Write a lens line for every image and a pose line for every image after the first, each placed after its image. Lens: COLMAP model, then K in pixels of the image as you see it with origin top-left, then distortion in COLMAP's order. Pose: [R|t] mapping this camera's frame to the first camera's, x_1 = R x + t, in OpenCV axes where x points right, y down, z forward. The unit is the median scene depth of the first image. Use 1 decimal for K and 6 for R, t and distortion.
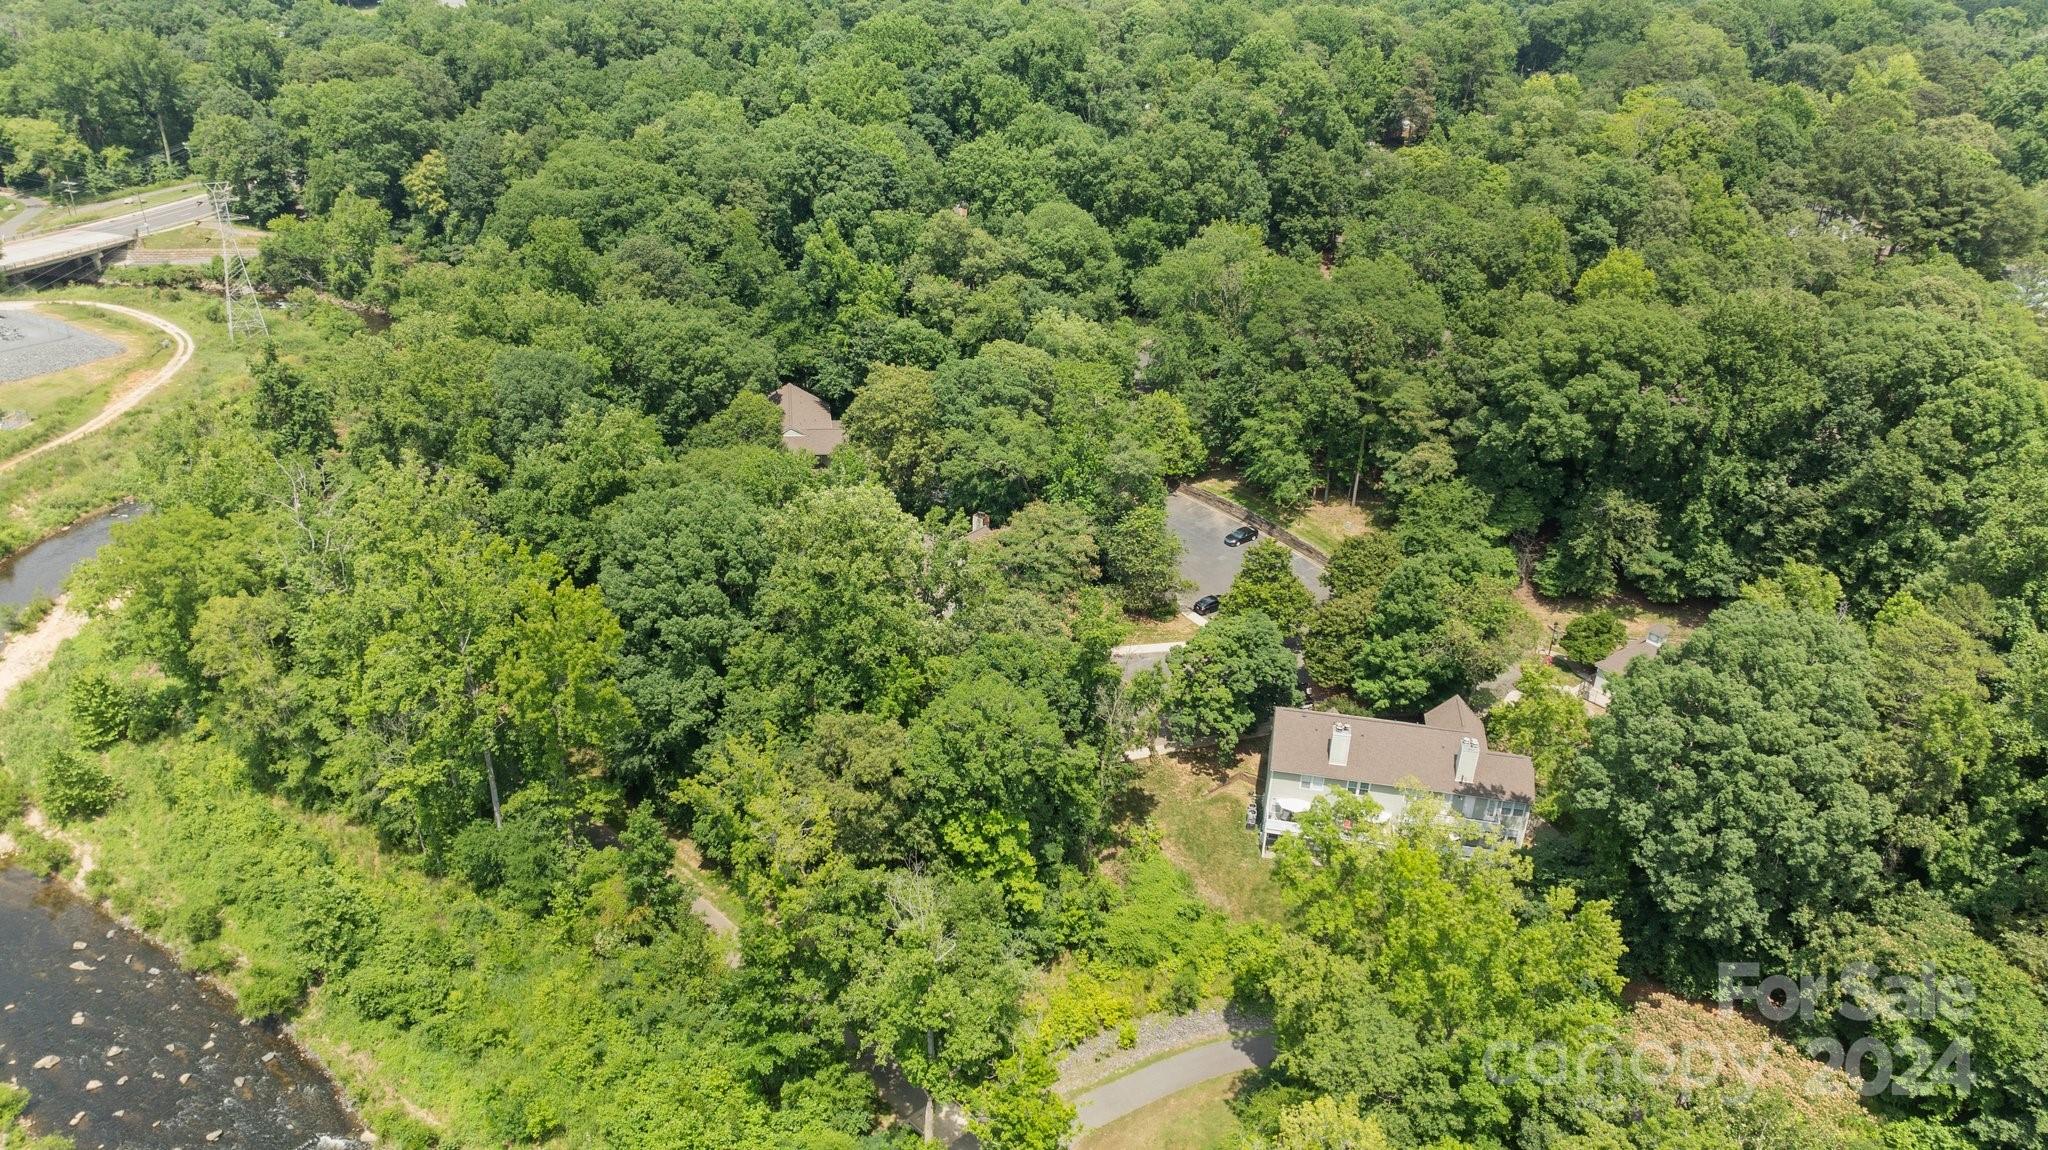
lens RADIAL K [[1433.1, 0, 1024.2], [0, 1433.1, 576.4], [0, 0, 1]] dist [-0.027912, 0.015846]
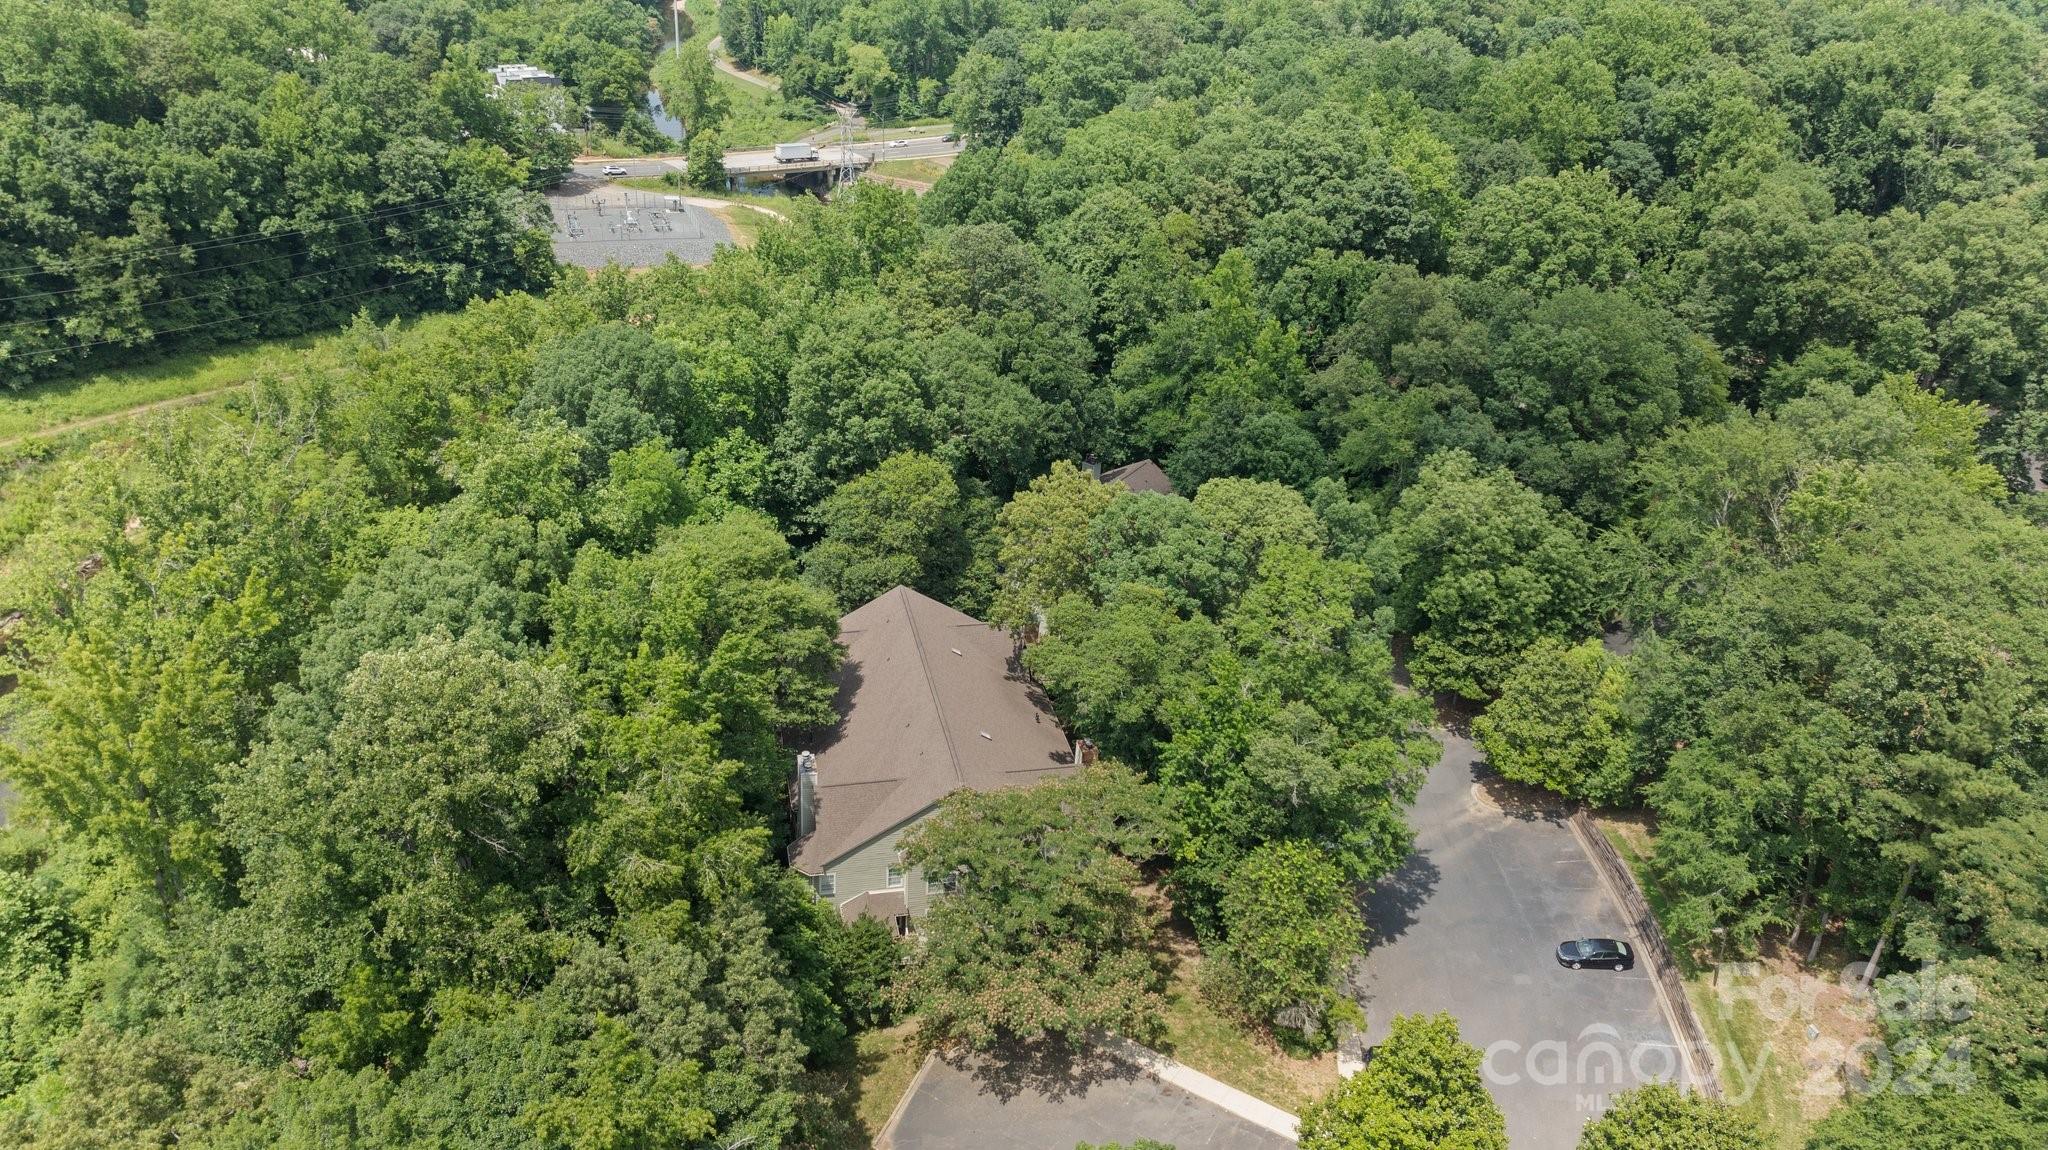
lens RADIAL K [[1433.1, 0, 1023.6], [0, 1433.1, 572.9], [0, 0, 1]] dist [-0.027912, 0.015846]
pose [[0.761879, 0.301606, -0.573214, 0.194853], [-0.307327, 0.947340, 0.089979, -0.111947], [0.570167, 0.107611, 0.814451, 0.336612]]
